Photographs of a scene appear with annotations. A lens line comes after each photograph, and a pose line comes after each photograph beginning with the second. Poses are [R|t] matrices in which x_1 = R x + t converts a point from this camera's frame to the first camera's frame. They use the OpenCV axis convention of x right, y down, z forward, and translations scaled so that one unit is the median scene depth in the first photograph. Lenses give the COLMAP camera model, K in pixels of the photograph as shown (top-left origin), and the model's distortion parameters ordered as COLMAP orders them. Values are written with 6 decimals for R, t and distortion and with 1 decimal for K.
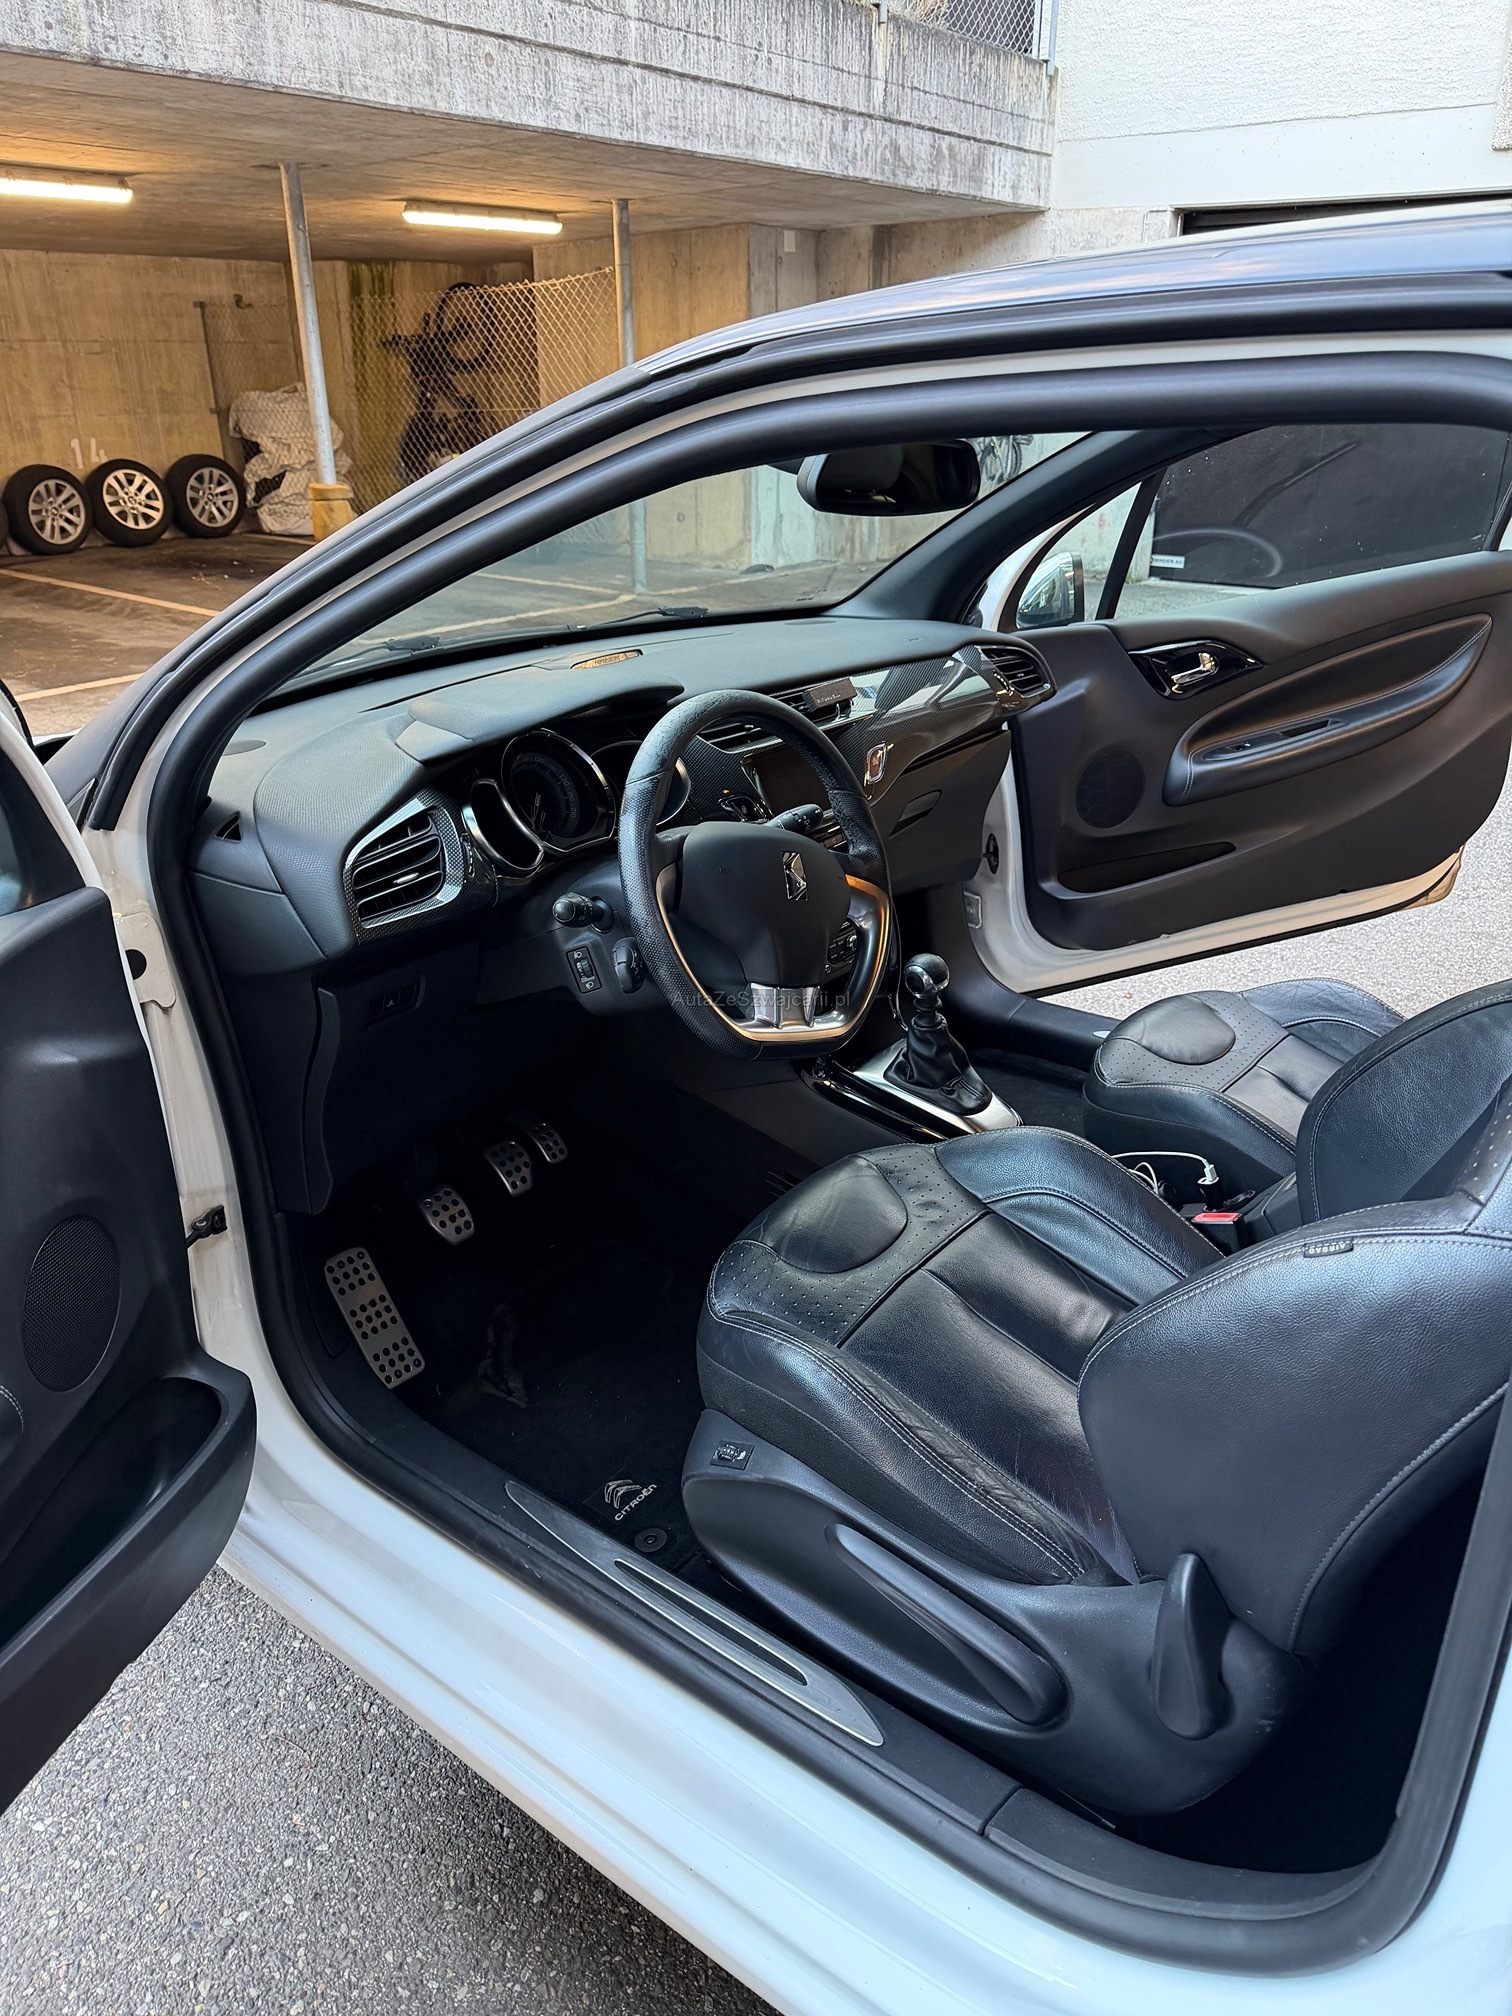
lens RADIAL K [[1434.1, 0, 756.0], [0, 1434.1, 1008.0], [0, 0, 1]] dist [-0.011880, -0.006510]
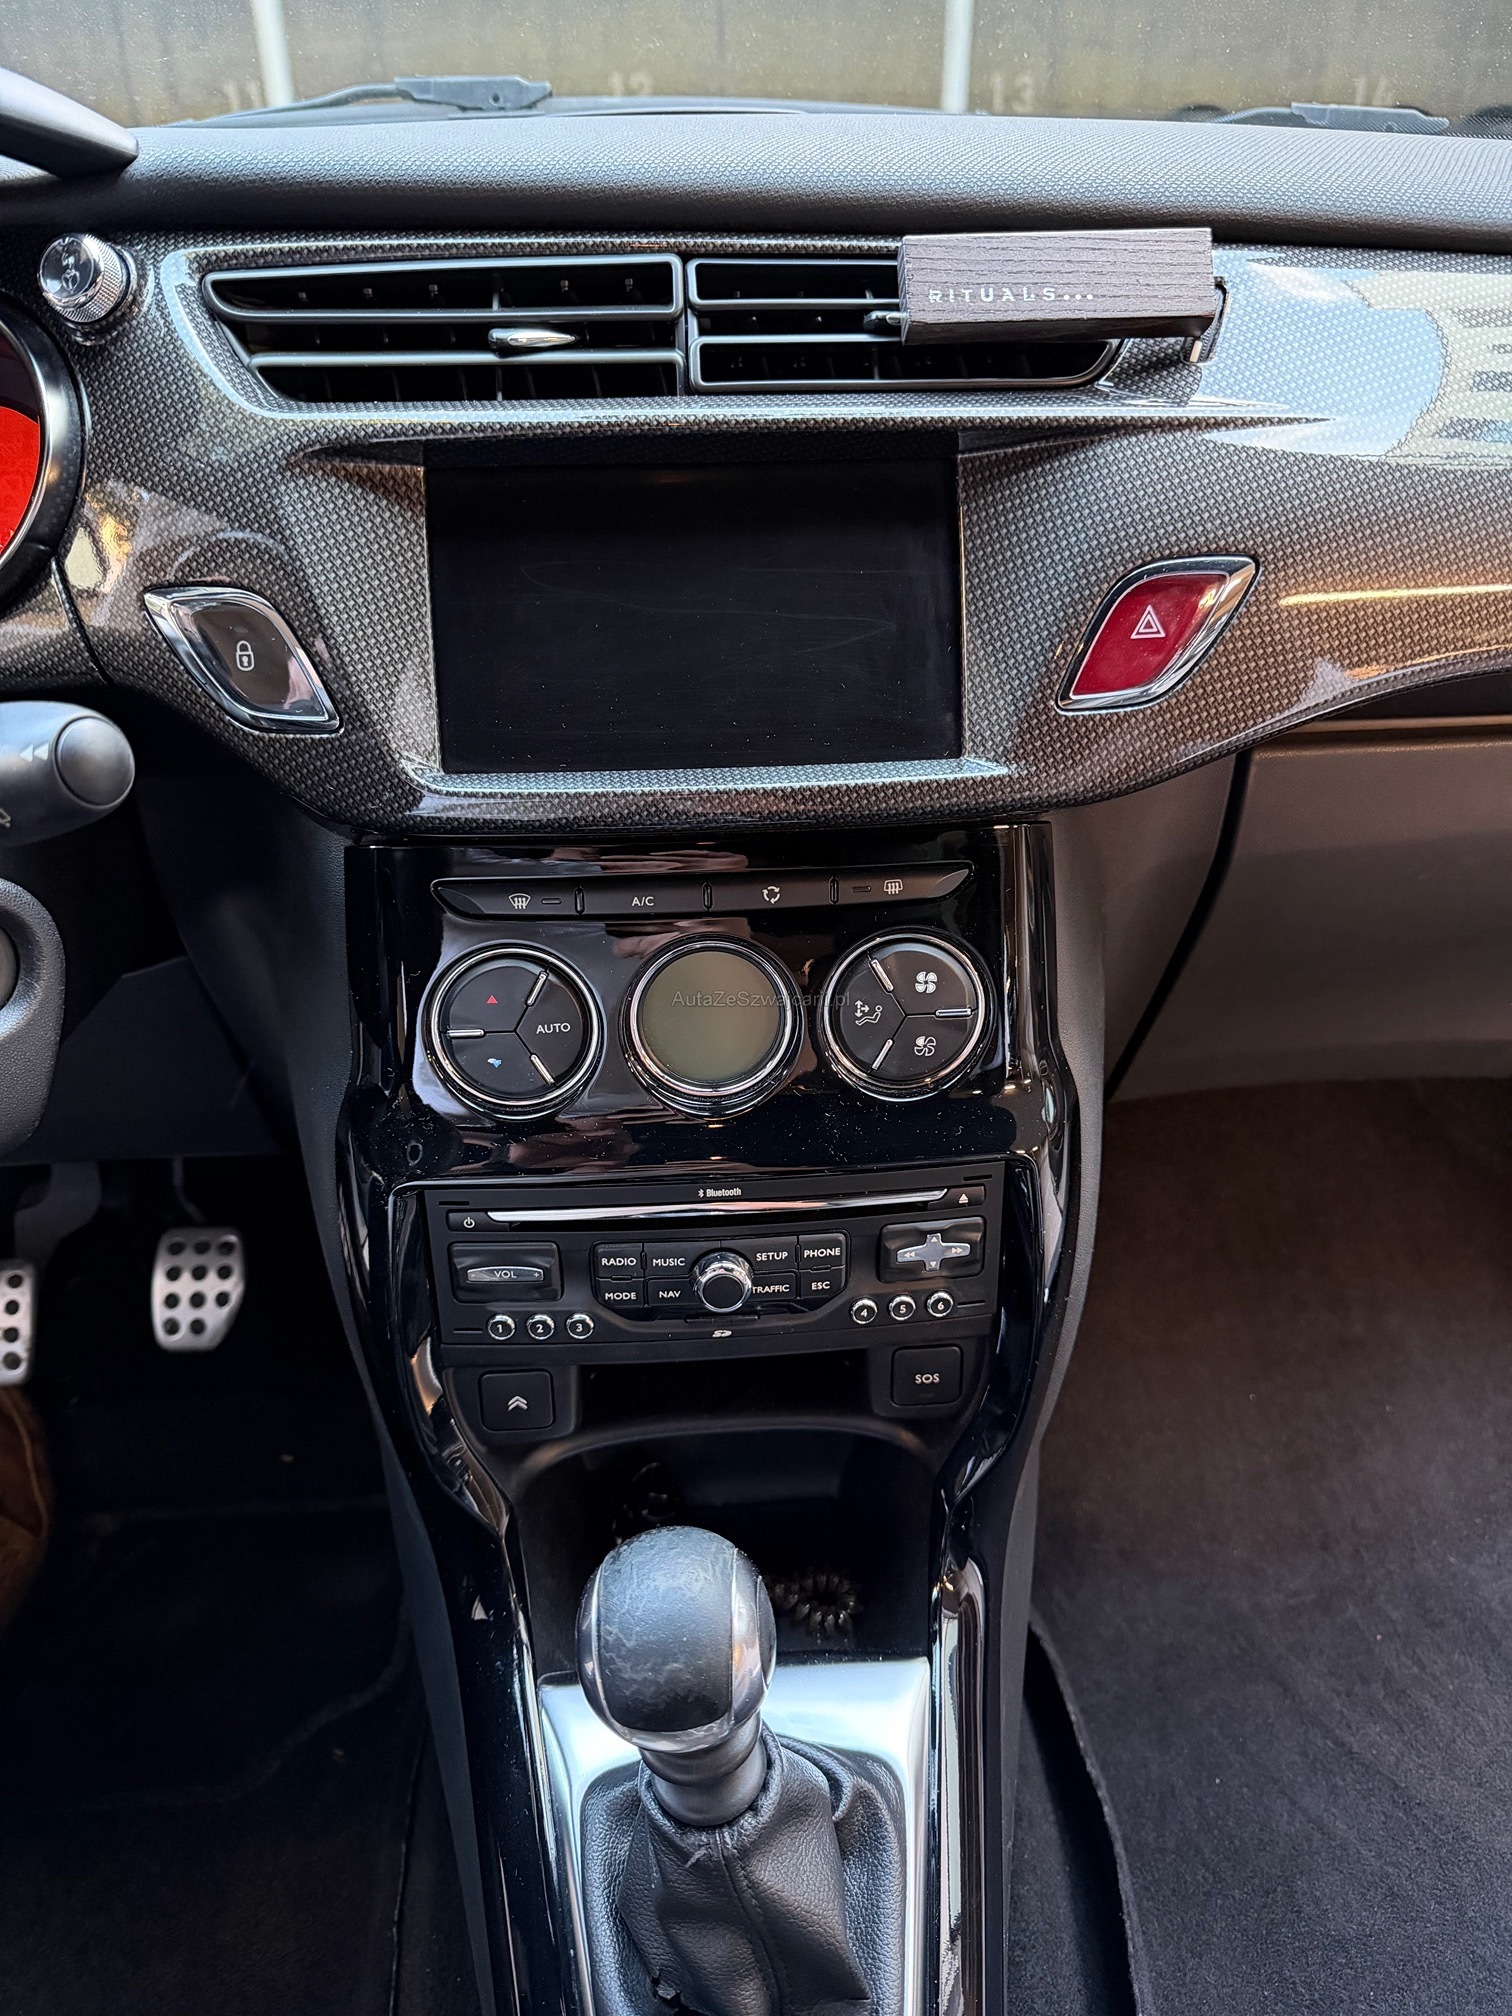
lens RADIAL K [[1434.1, 0, 756.0], [0, 1434.1, 1008.0], [0, 0, 1]] dist [-0.011880, -0.006510]
pose [[0.662733, 0.417578, -0.621622, 0.077562], [-0.302280, 0.908636, 0.288109, -0.061998], [0.685136, -0.003036, 0.728409, 0.296853]]
